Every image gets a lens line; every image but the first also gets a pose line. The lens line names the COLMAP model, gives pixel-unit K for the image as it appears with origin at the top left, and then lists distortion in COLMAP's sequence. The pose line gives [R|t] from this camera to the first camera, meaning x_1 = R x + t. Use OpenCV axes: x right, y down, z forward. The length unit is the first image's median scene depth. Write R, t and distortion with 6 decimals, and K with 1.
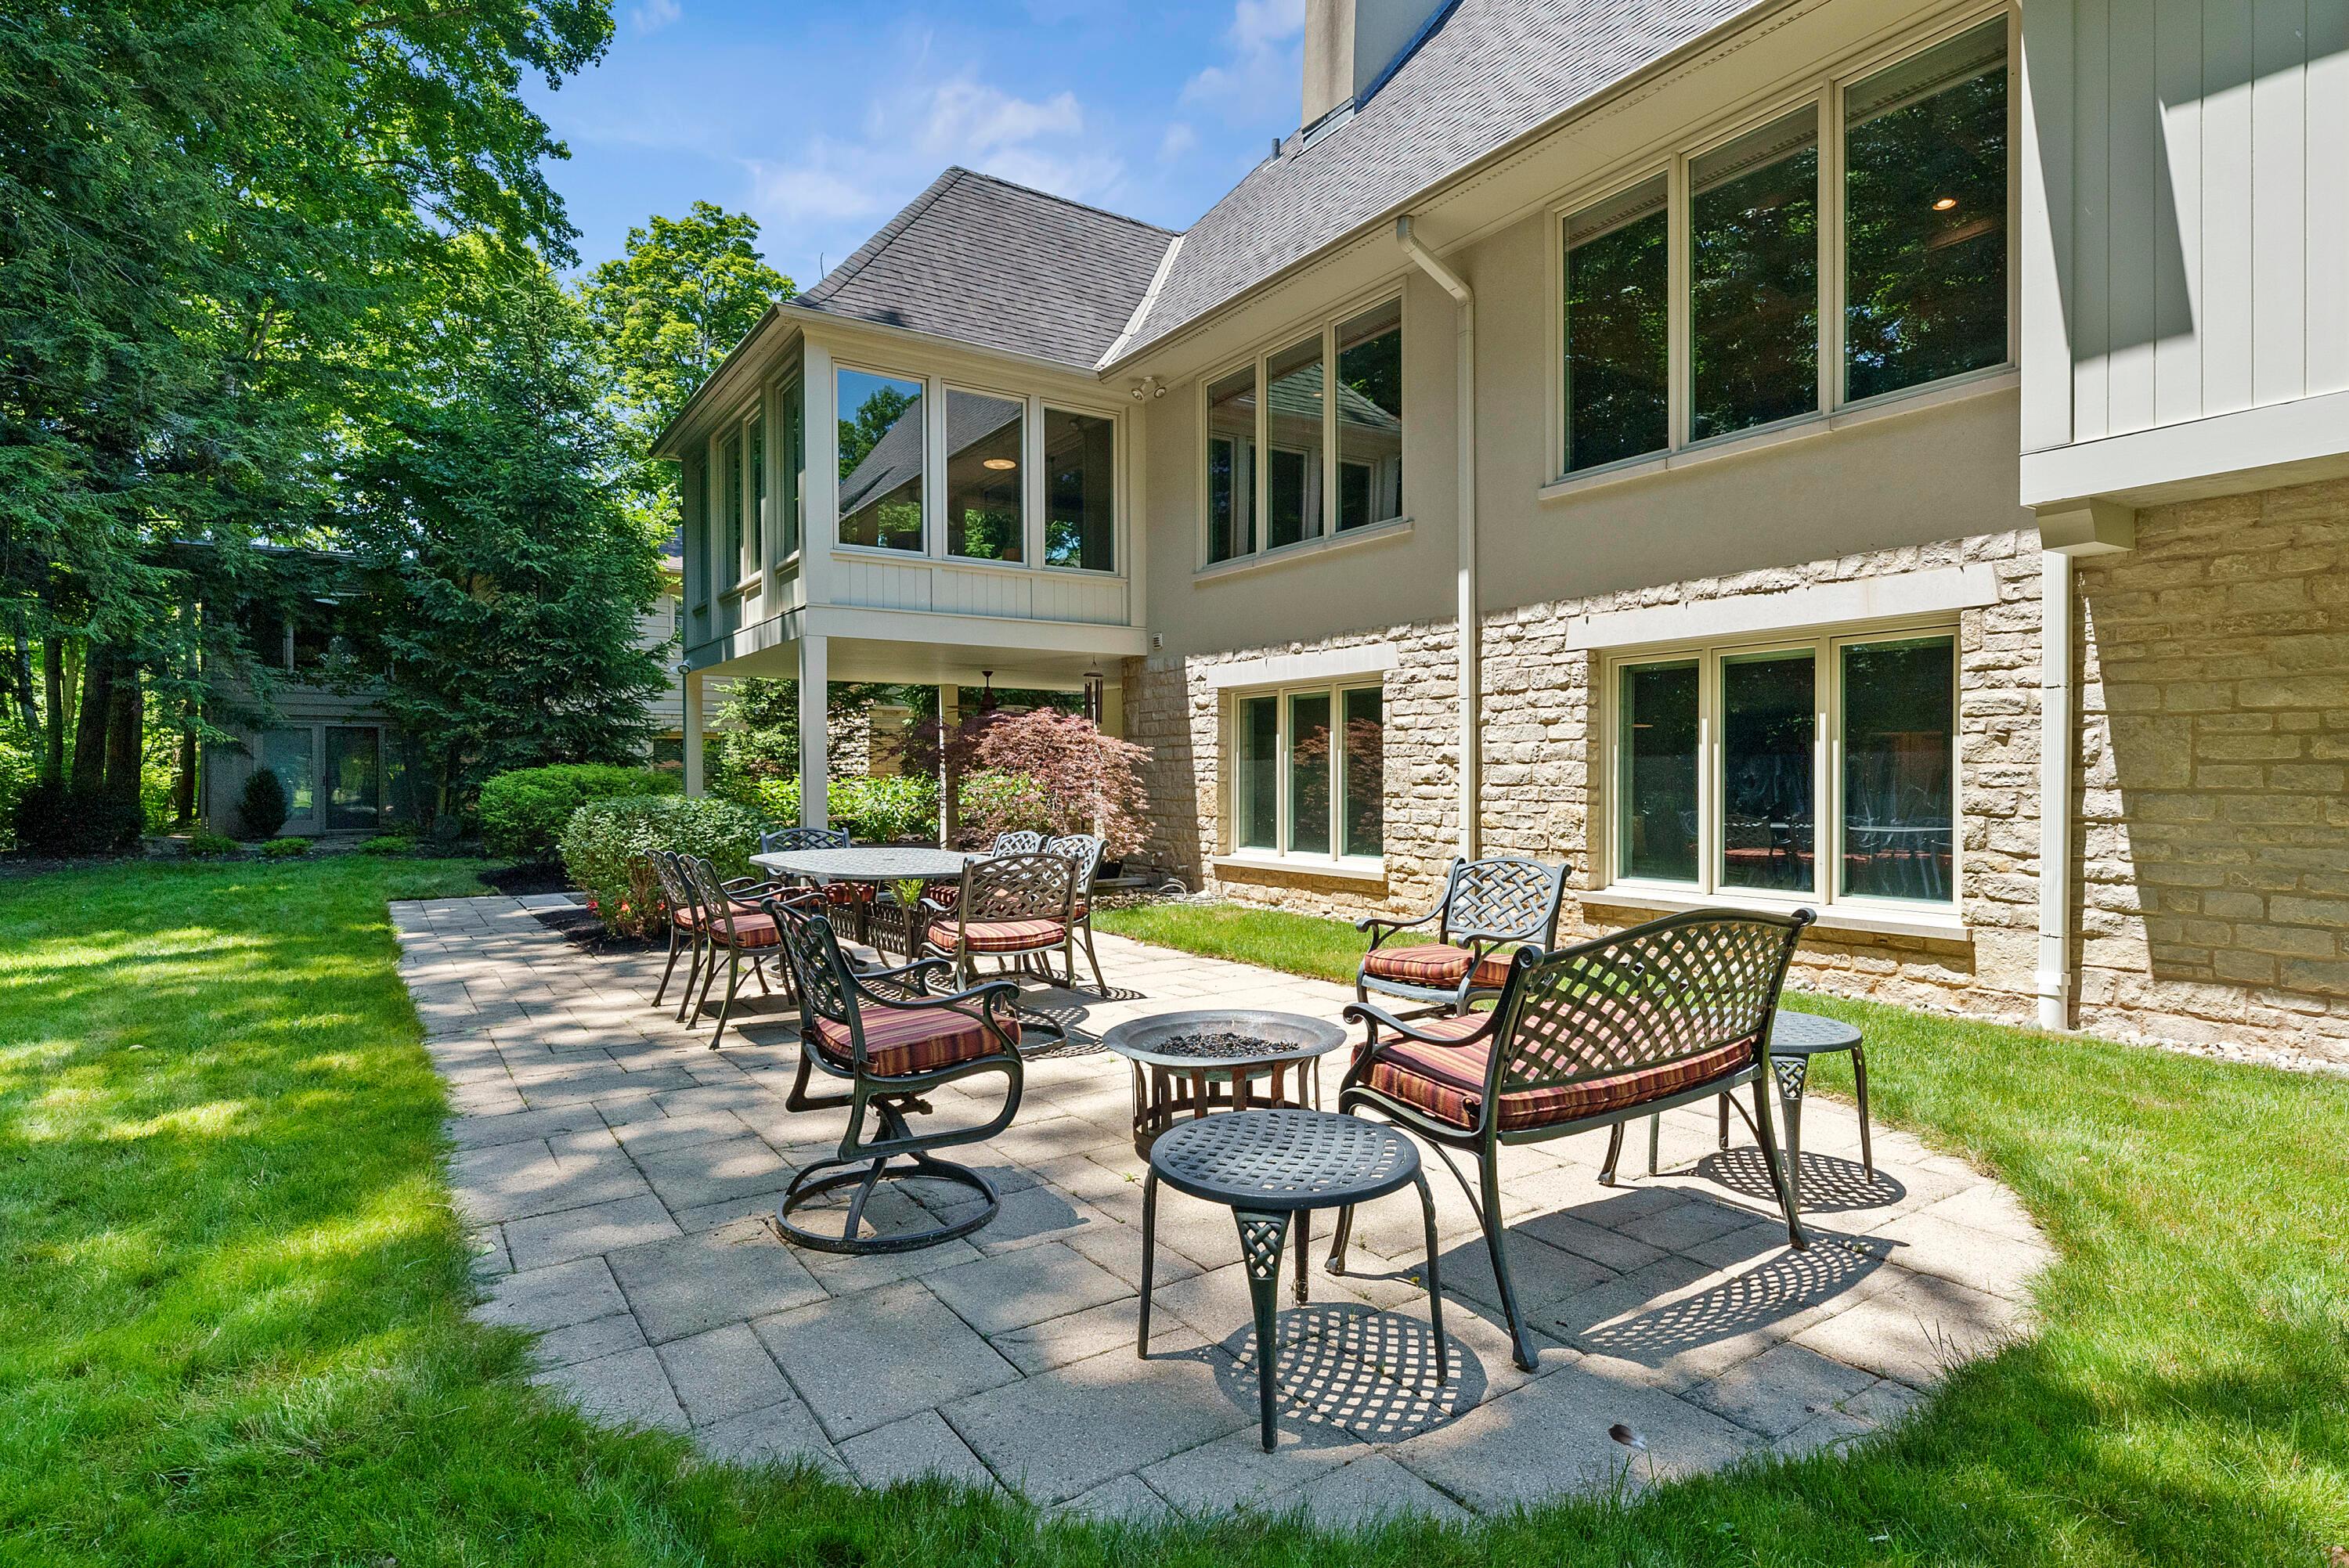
lens RADIAL K [[1201.8, 0, 1175.0], [0, 1201.8, 786.6], [0, 0, 1]] dist [0.004891, -0.000880]
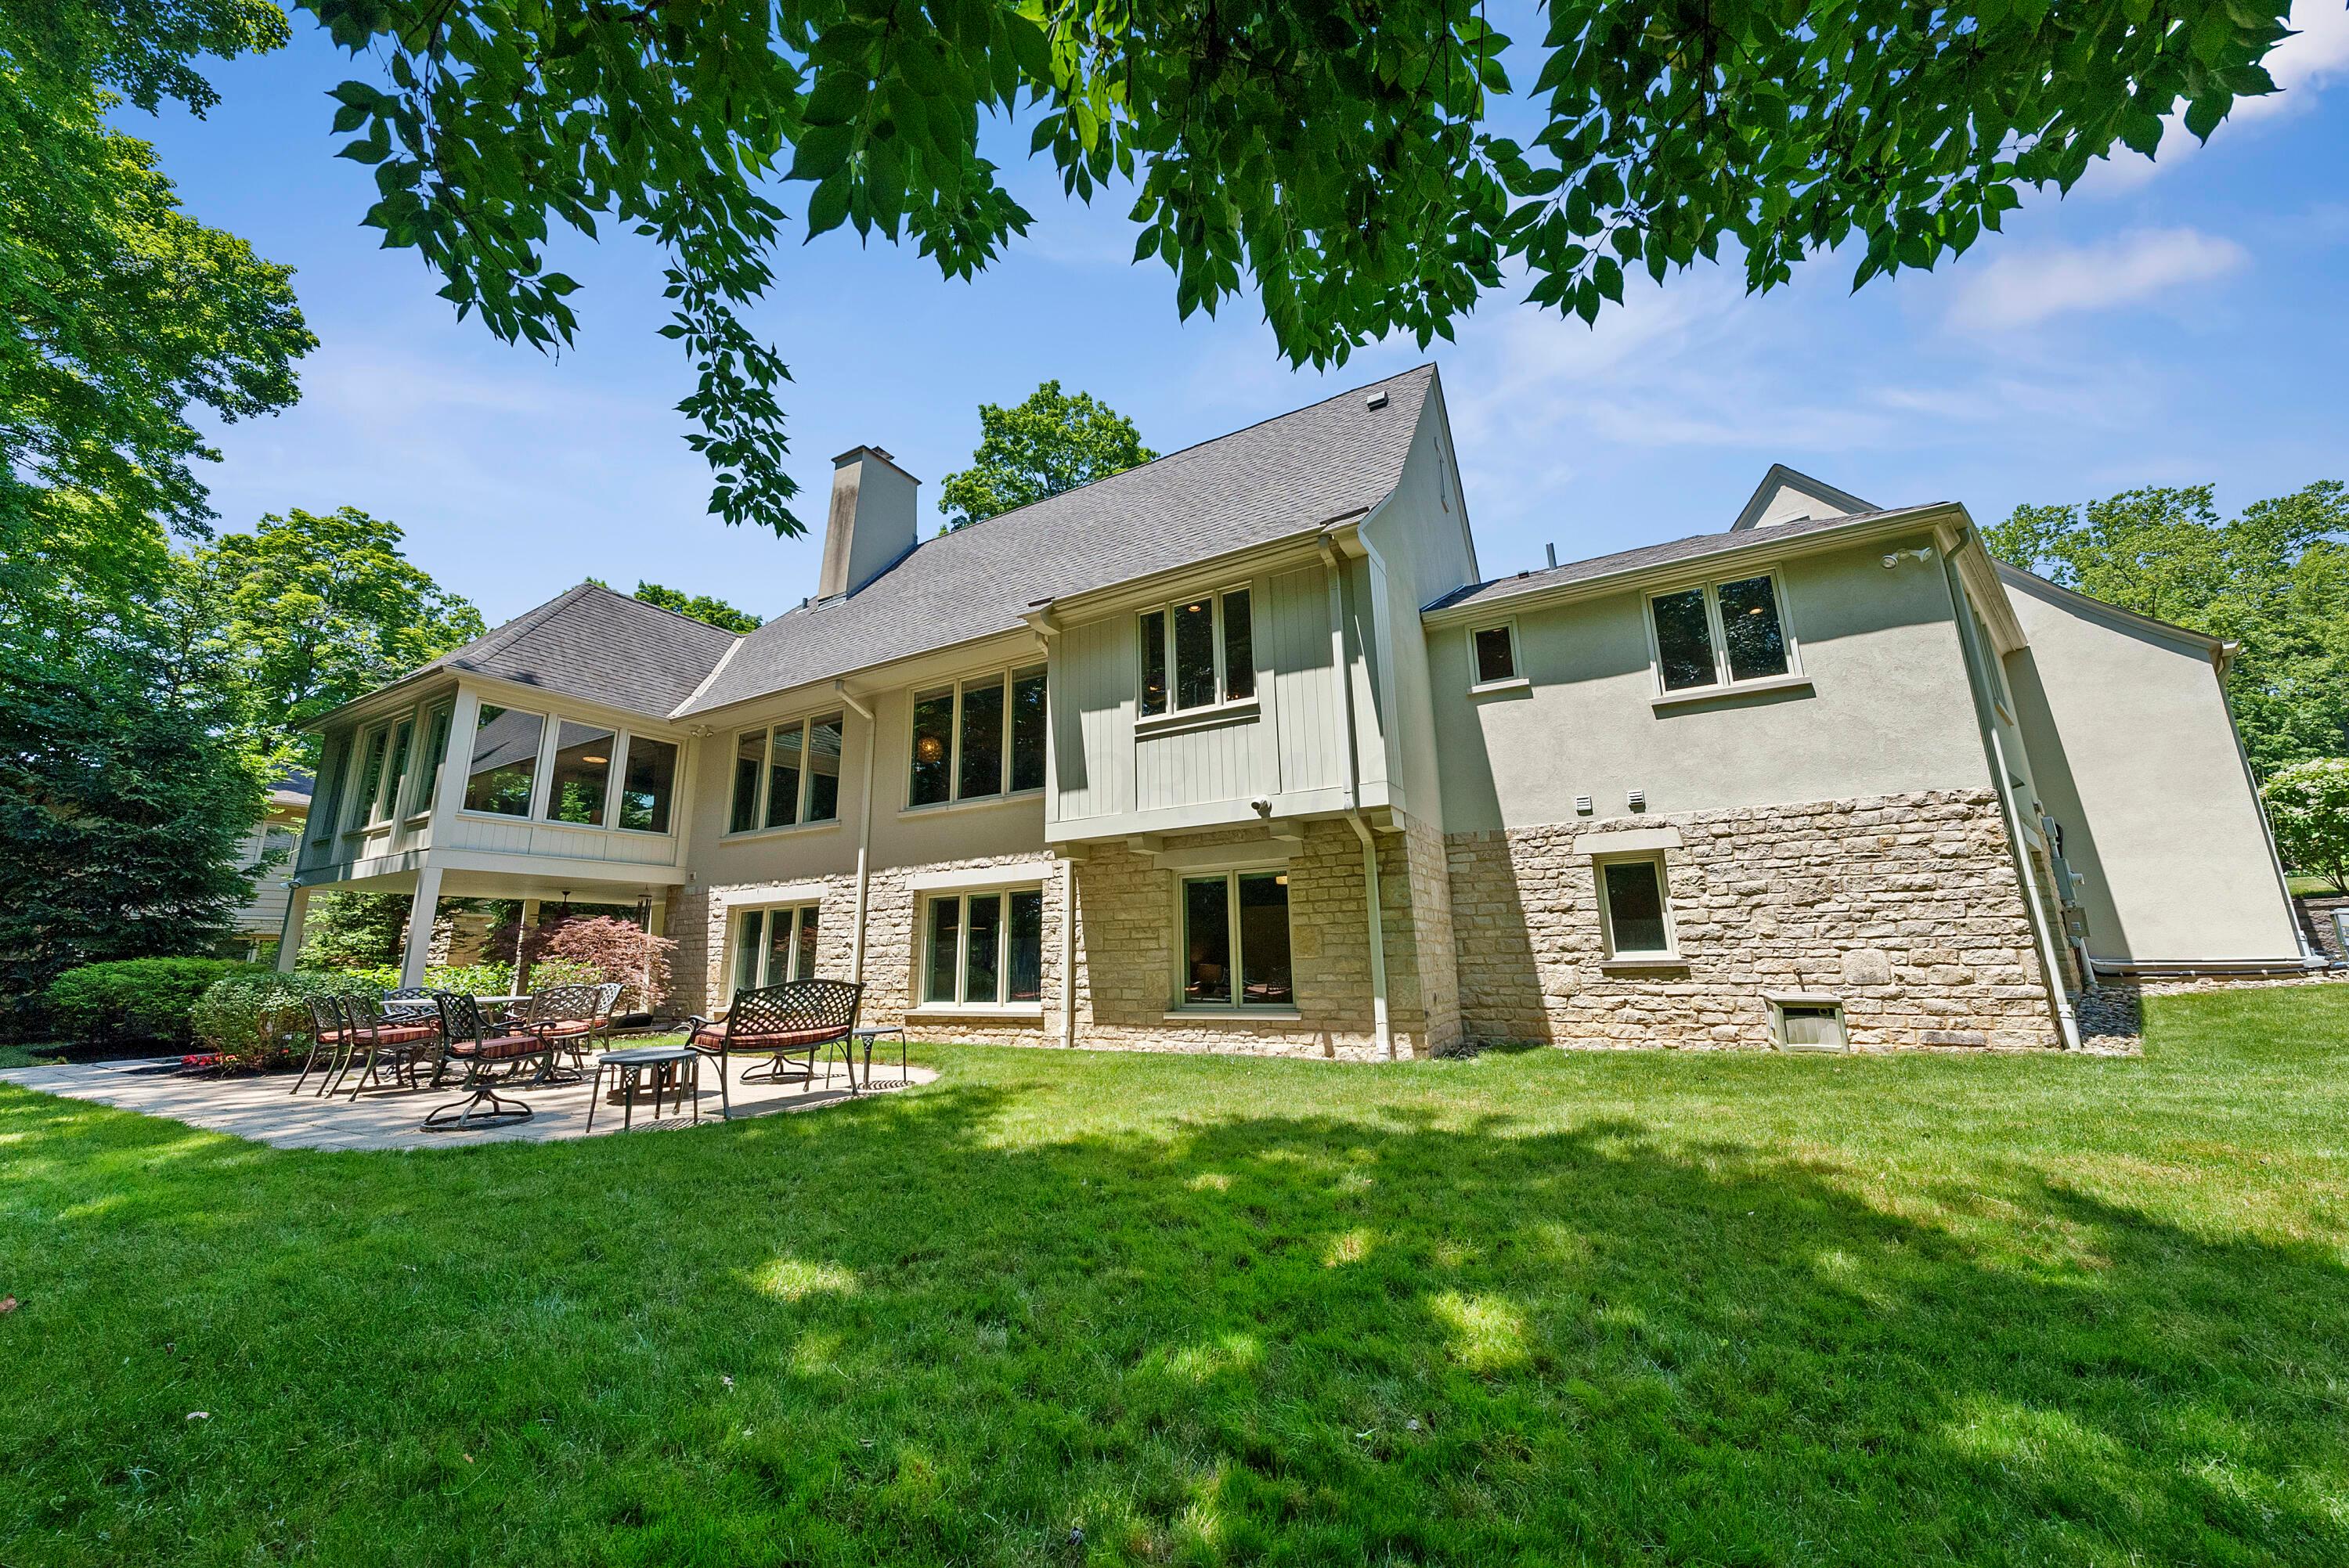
lens RADIAL K [[850.2, 0, 1195.2], [0, 850.2, 765.4], [0, 0, 1]] dist [-0.007300, 0.001110]
pose [[0.888124, 0.087281, 0.451240, 0.064700], [0.024515, 0.971409, -0.236145, 0.026148], [-0.458950, 0.220788, 0.860592, -0.390921]]
